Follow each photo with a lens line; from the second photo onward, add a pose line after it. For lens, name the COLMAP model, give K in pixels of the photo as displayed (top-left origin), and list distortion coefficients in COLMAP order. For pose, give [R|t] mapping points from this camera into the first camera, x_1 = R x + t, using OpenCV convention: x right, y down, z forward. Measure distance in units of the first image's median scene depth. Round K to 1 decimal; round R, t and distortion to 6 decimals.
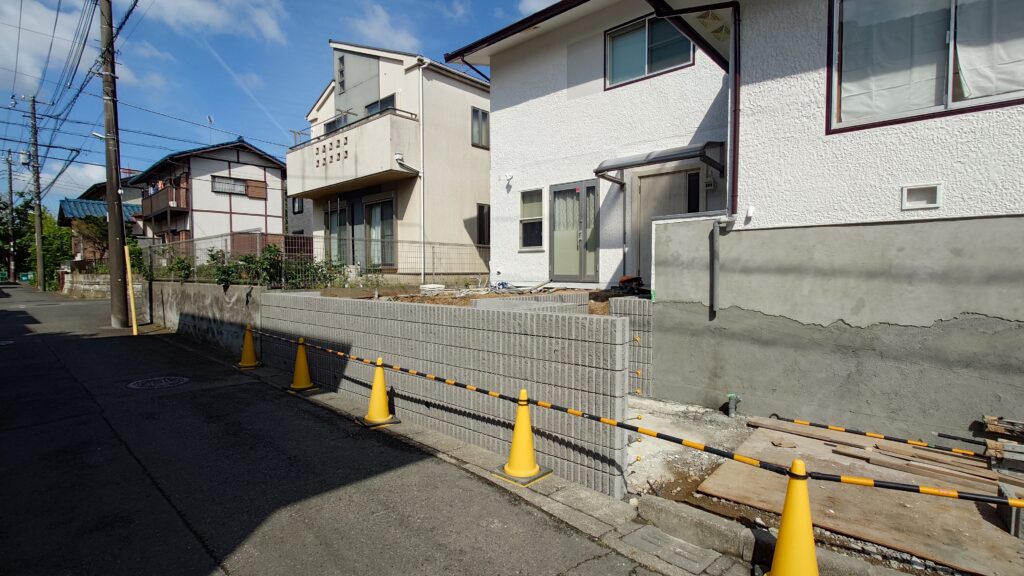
lens RADIAL K [[481.3, 0, 509.2], [0, 481.3, 290.6], [0, 0, 1]] dist [0.002254, -0.001361]
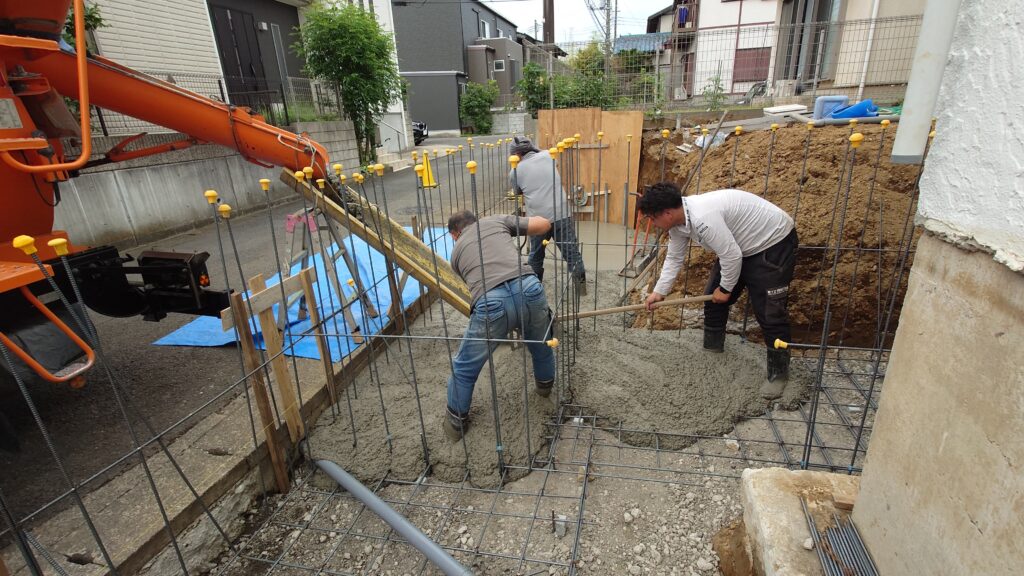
lens RADIAL K [[481.3, 0, 512.4], [0, 481.3, 287.7], [0, 0, 1]] dist [0.002254, -0.001361]
pose [[0.487739, 0.281883, -0.826228, 0.185988], [0.005872, 0.945354, 0.325991, 0.003905], [0.872970, -0.163850, 0.459431, 0.366434]]
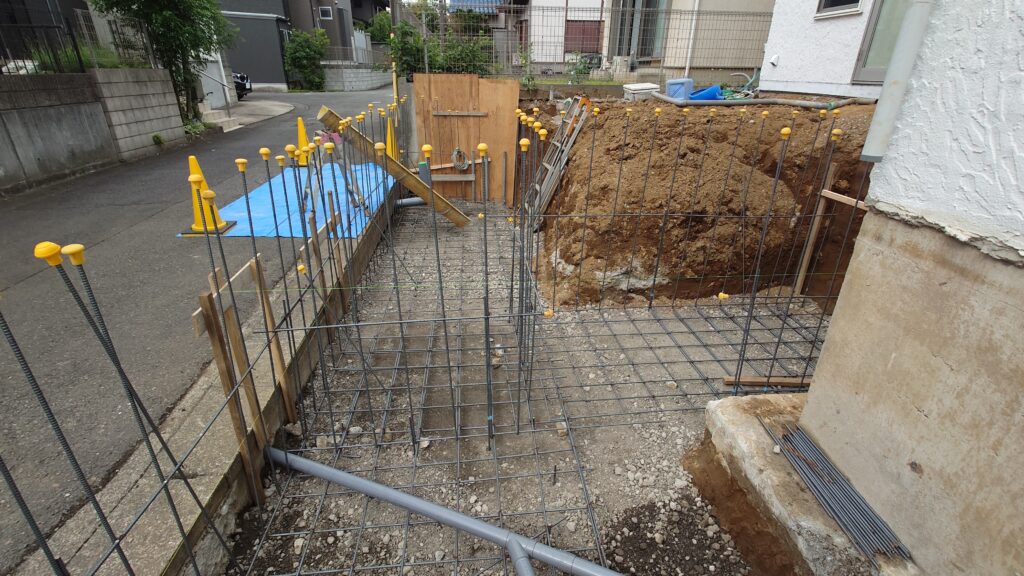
lens RADIAL K [[481.3, 0, 508.7], [0, 481.3, 287.2], [0, 0, 1]] dist [0.002254, -0.001361]
pose [[0.738605, 0.292410, -0.607420, 0.154275], [-0.045296, 0.920522, 0.388057, -0.002499], [0.672614, -0.259107, 0.693147, 0.318127]]
